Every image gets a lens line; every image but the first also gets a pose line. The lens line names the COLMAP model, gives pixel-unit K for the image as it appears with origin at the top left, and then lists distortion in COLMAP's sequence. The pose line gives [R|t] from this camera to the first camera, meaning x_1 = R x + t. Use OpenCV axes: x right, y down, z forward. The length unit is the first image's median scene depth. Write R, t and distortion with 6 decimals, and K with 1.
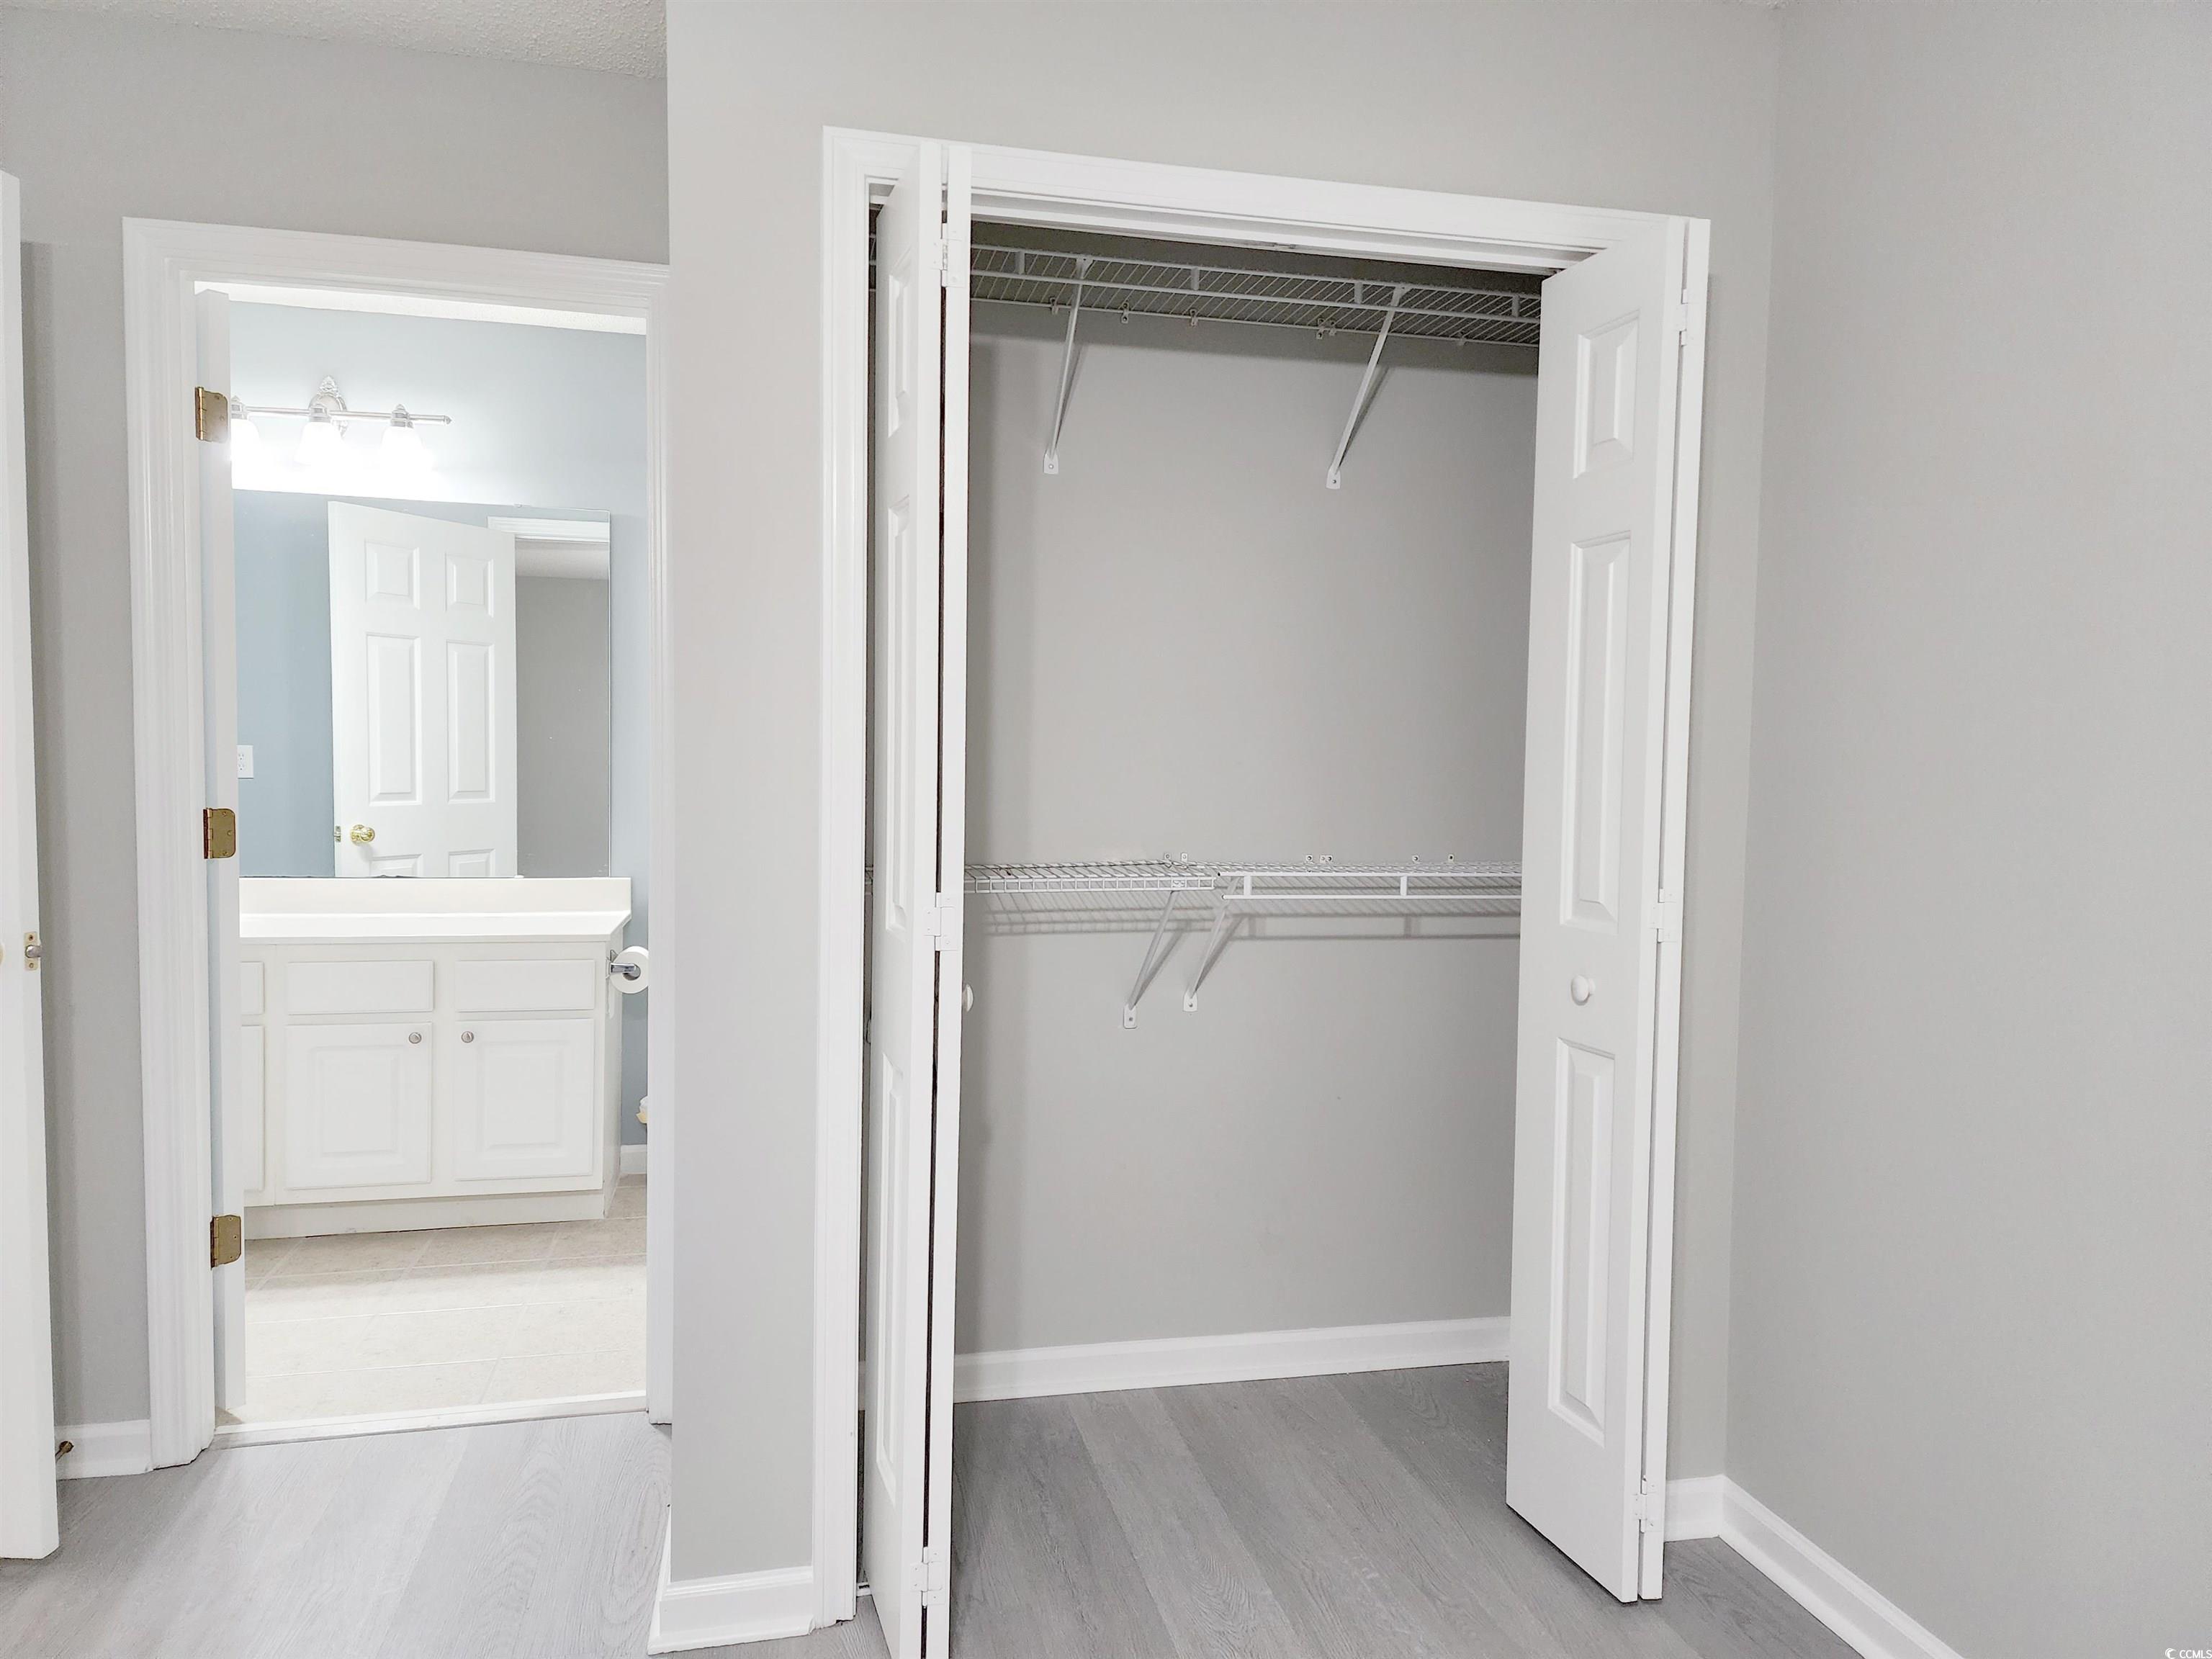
lens RADIAL K [[1478.1, 0, 1105.1], [0, 1478.1, 831.8], [0, 0, 1]] dist [0.005723, -0.004149]
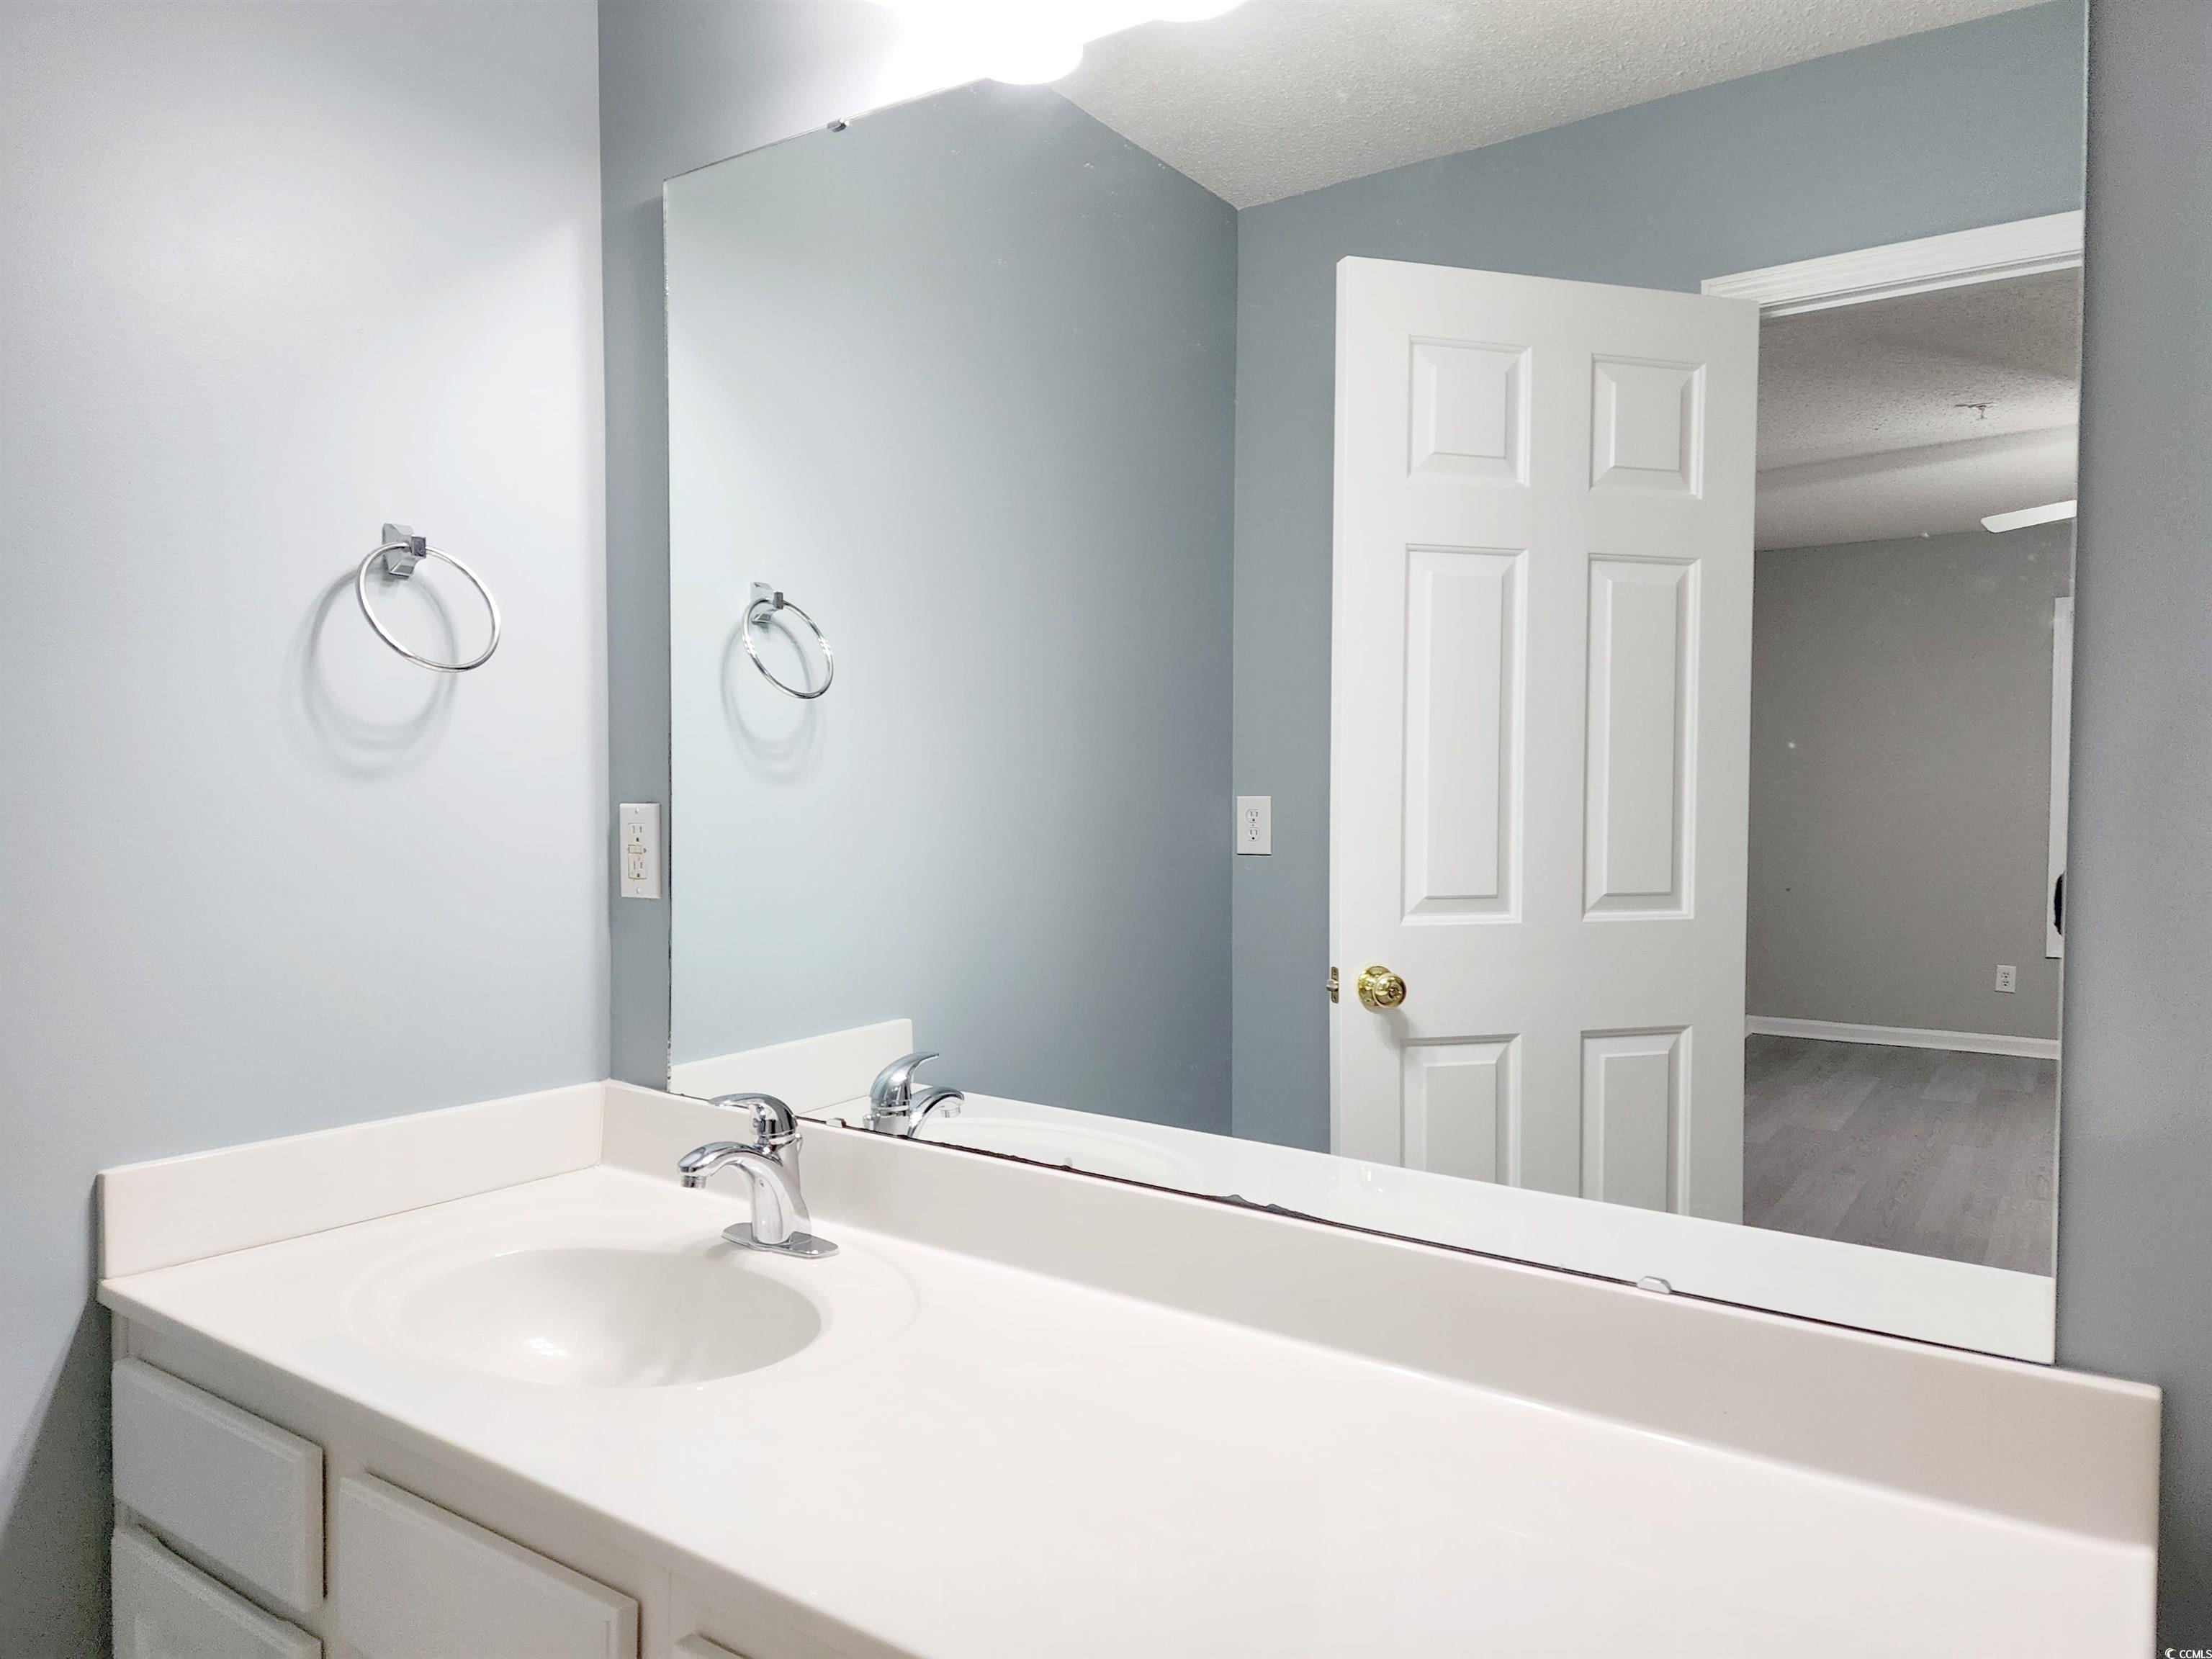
lens RADIAL K [[1478.1, 0, 1104.2], [0, 1478.1, 838.0], [0, 0, 1]] dist [0.005723, -0.004149]
pose [[0.676780, 0.011352, -0.736098, -0.219261], [-0.040001, 0.998971, -0.021372, -0.029533], [0.735098, 0.043909, 0.676537, 0.605102]]
